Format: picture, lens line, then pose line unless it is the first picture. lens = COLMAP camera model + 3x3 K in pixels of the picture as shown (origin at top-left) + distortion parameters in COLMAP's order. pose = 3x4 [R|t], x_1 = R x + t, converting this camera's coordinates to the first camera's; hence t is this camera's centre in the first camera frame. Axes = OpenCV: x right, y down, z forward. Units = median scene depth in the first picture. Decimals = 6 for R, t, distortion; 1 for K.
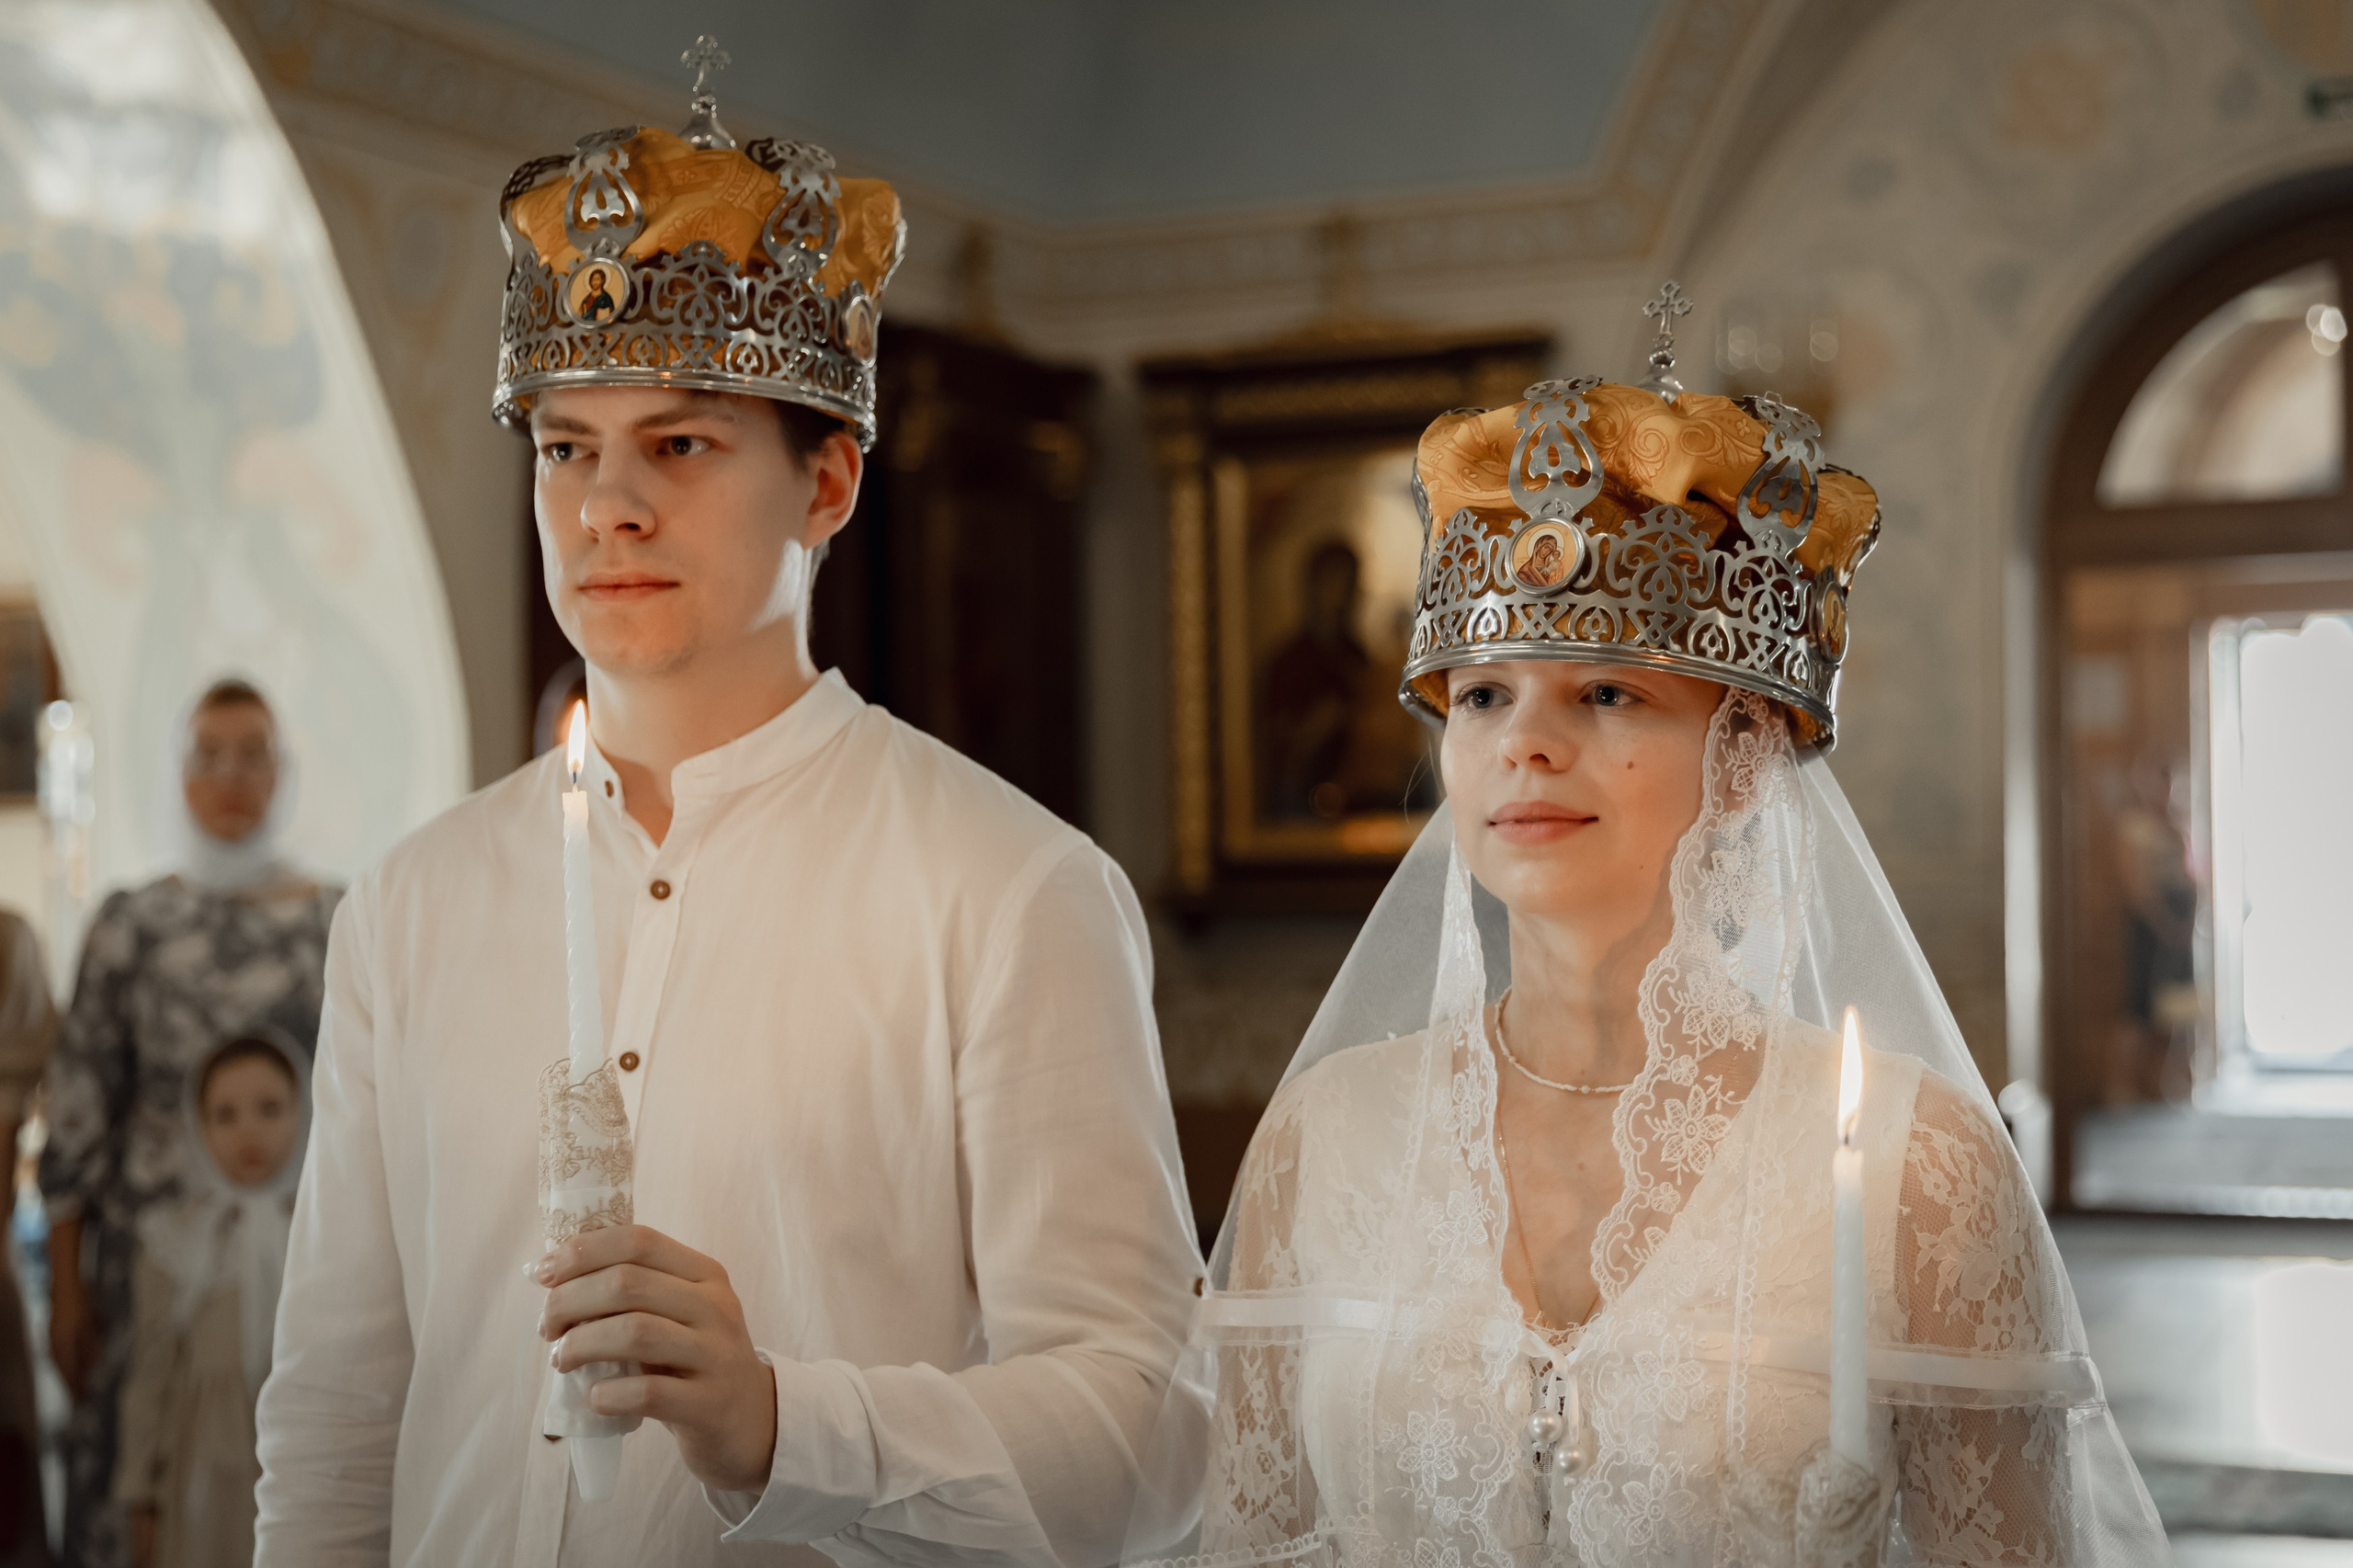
lens RADIAL K [[3293.2, 0, 1174.8], [0, 3293.2, 786.4], [0, 0, 1]] dist [0.023843, 0.021000]
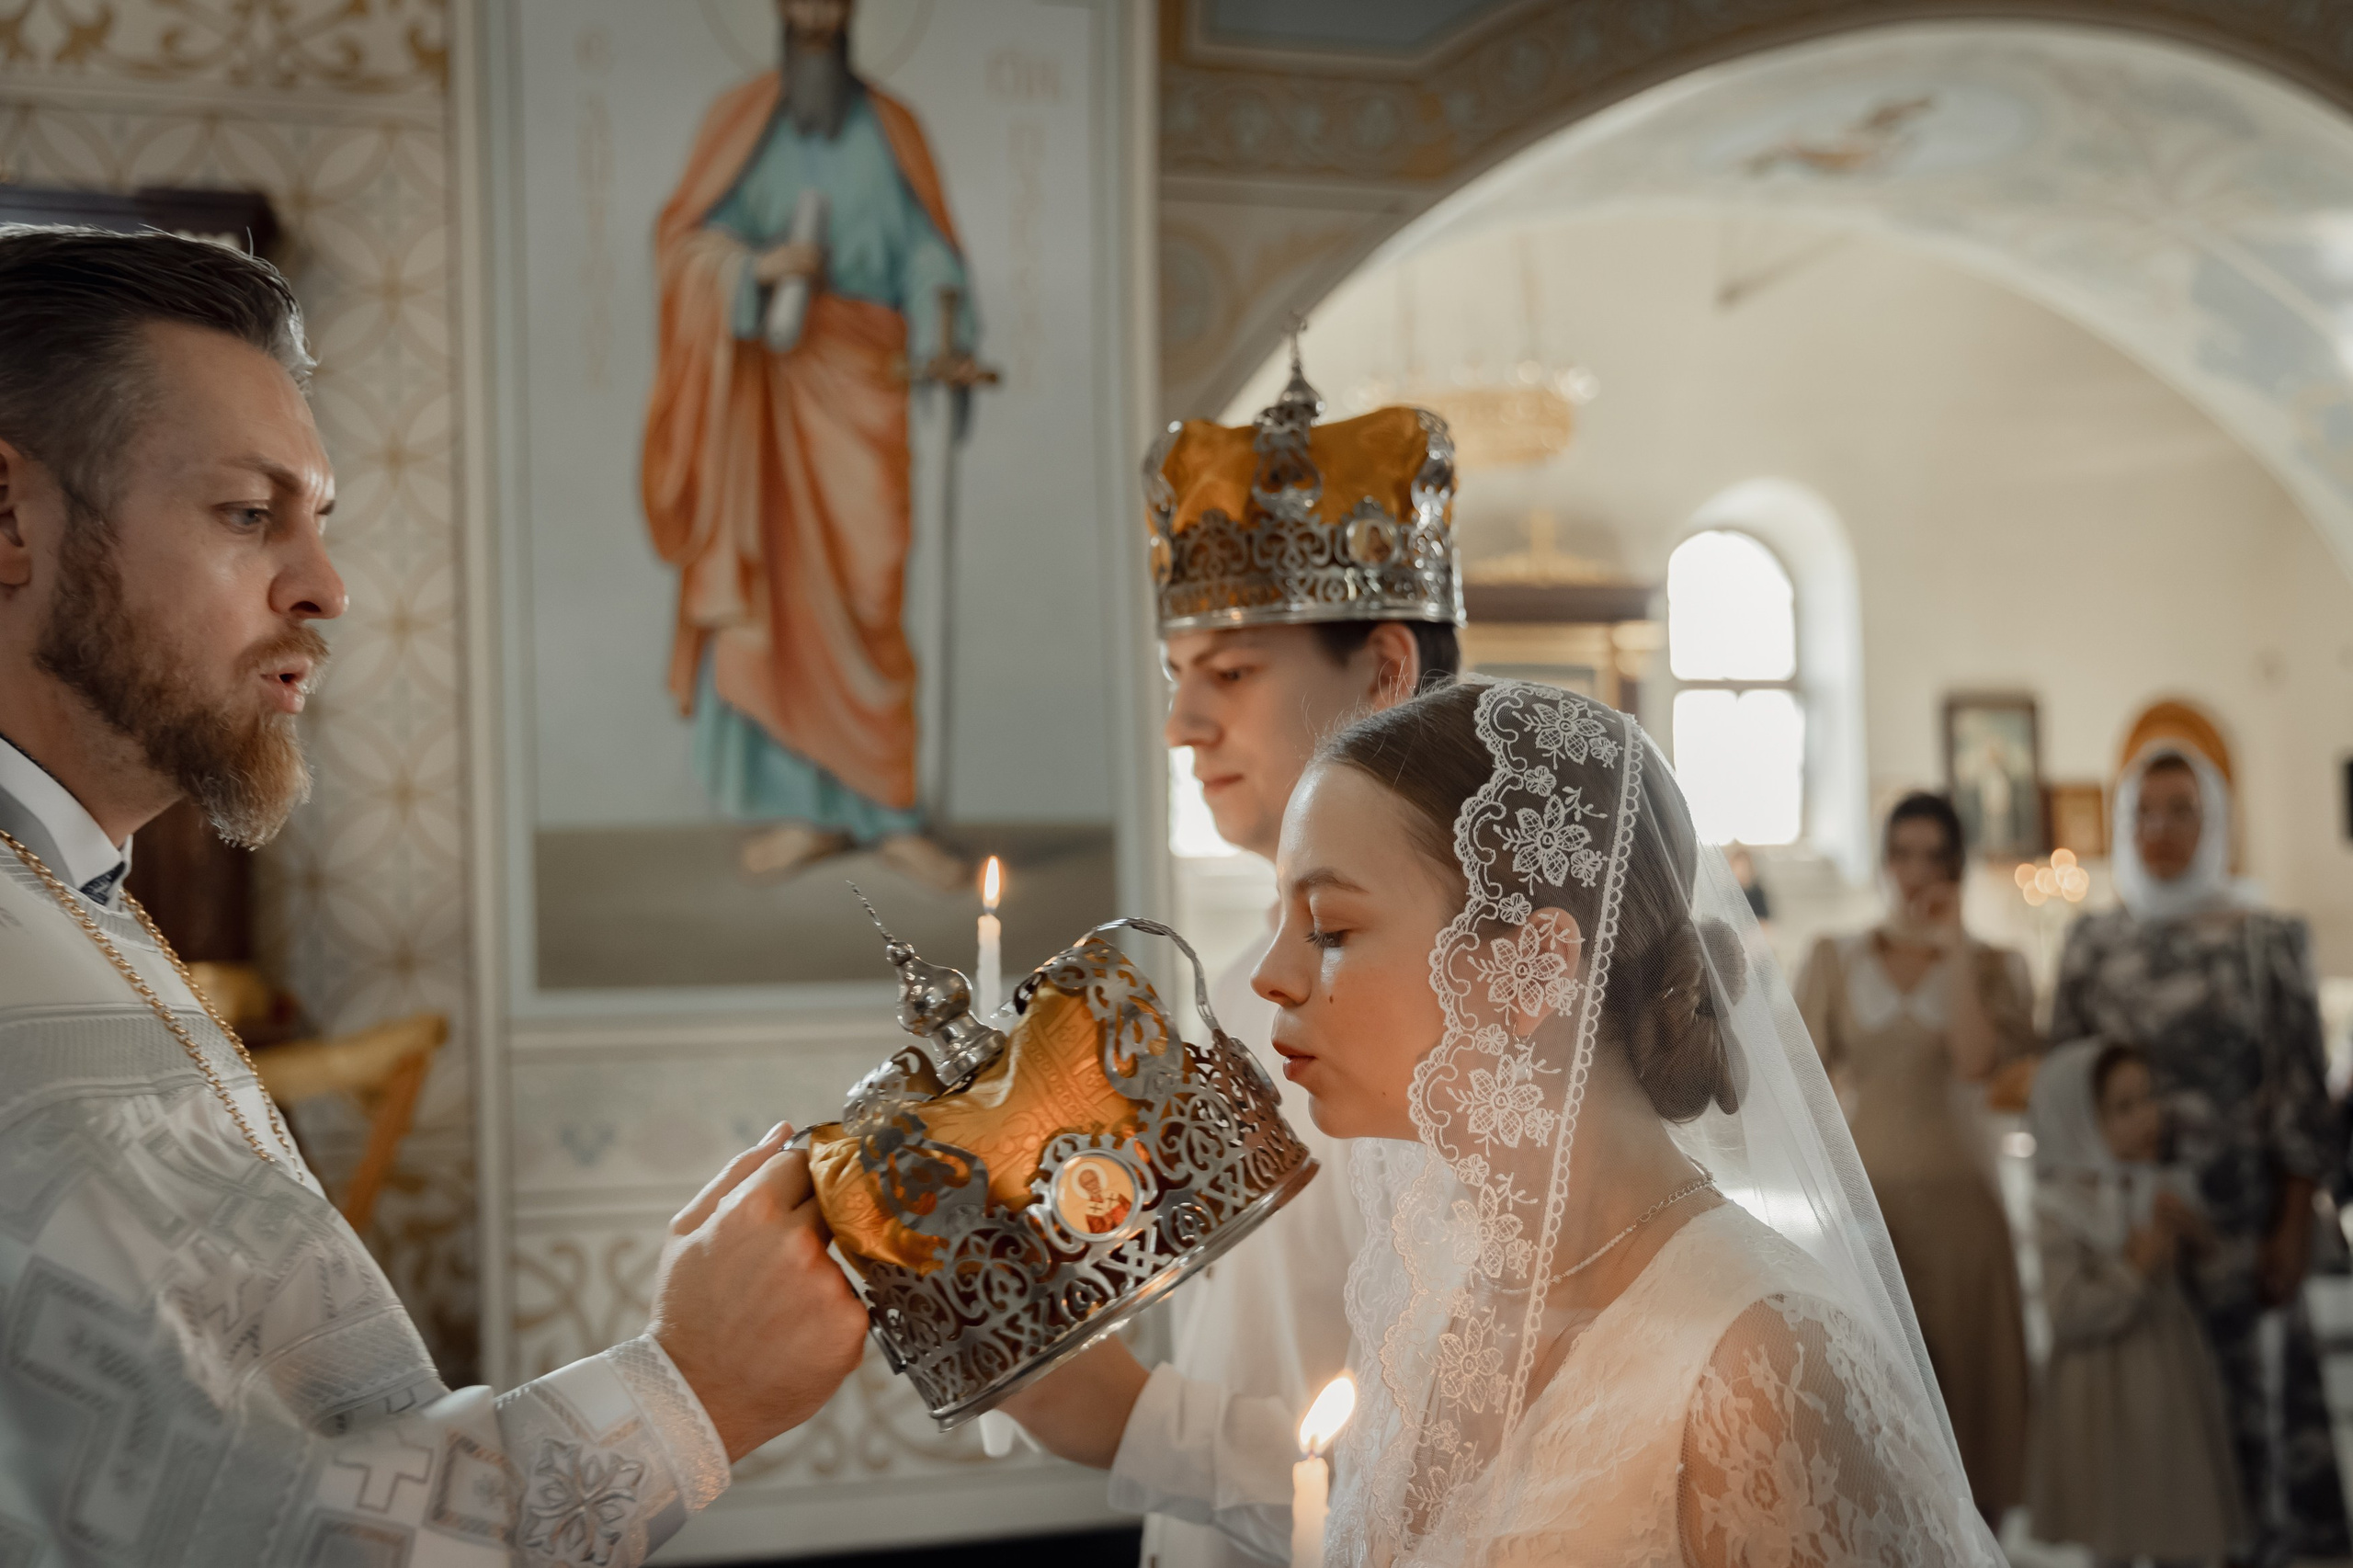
lens RADIAL K [[2317.8, 0, 1186.3], [0, 2317.8, 814.7], [0, 0, 1]] dist [0.003582, 0.016588]
pose [[0.604213, -0.000766, -0.796823, 0.201542], [0.009104, 0.999941, 0.005943, -0.017362], [0.796771, -0.010845, 0.604184, 0.156609]]
